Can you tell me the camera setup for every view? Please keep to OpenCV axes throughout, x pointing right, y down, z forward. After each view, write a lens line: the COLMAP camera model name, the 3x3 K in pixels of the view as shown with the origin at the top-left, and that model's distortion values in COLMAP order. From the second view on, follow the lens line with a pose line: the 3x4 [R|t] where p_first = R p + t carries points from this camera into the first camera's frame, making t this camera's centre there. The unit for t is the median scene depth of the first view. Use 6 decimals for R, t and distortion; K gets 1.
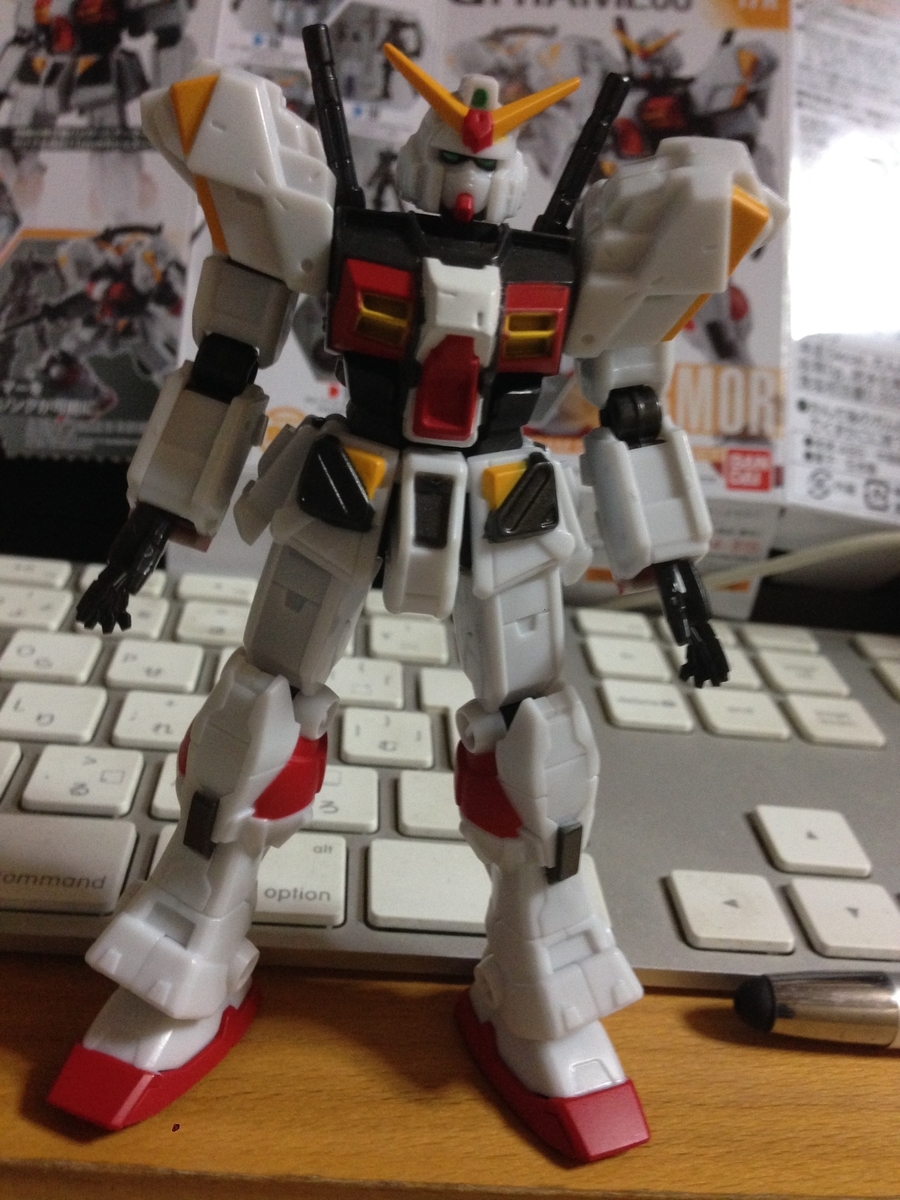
lens RADIAL K [[1116.4, 0, 431.4], [0, 1116.4, 604.1], [0, 0, 1]] dist [0.087095, -0.242997]
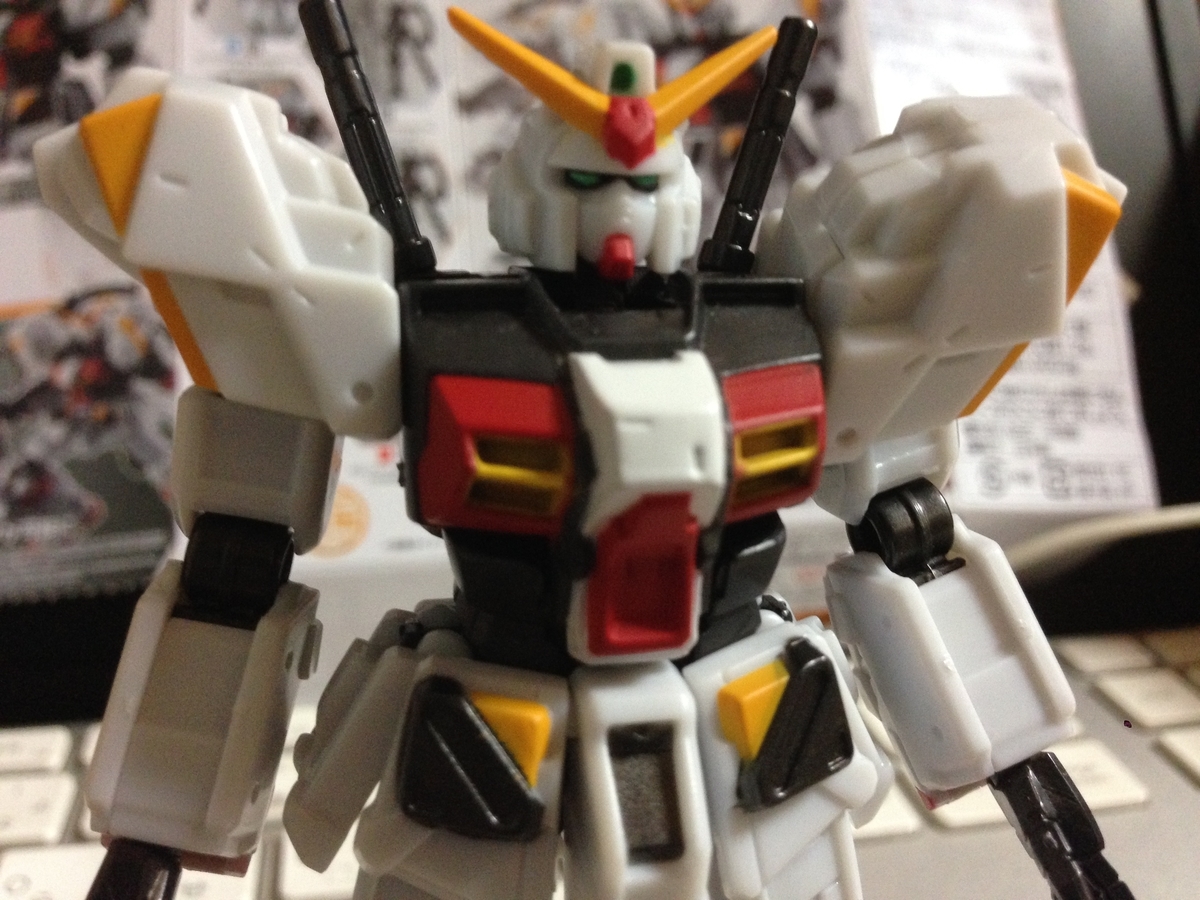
lens RADIAL K [[1209.2, 0, 600.0], [0, 1209.2, 450.0], [0, 0, 1]] dist [0.003923, -0.170183]
pose [[0.984247, -0.145983, 0.099733, -0.056399], [0.157242, 0.980684, -0.116330, -0.179557], [-0.080825, 0.130180, 0.988191, 0.385412]]
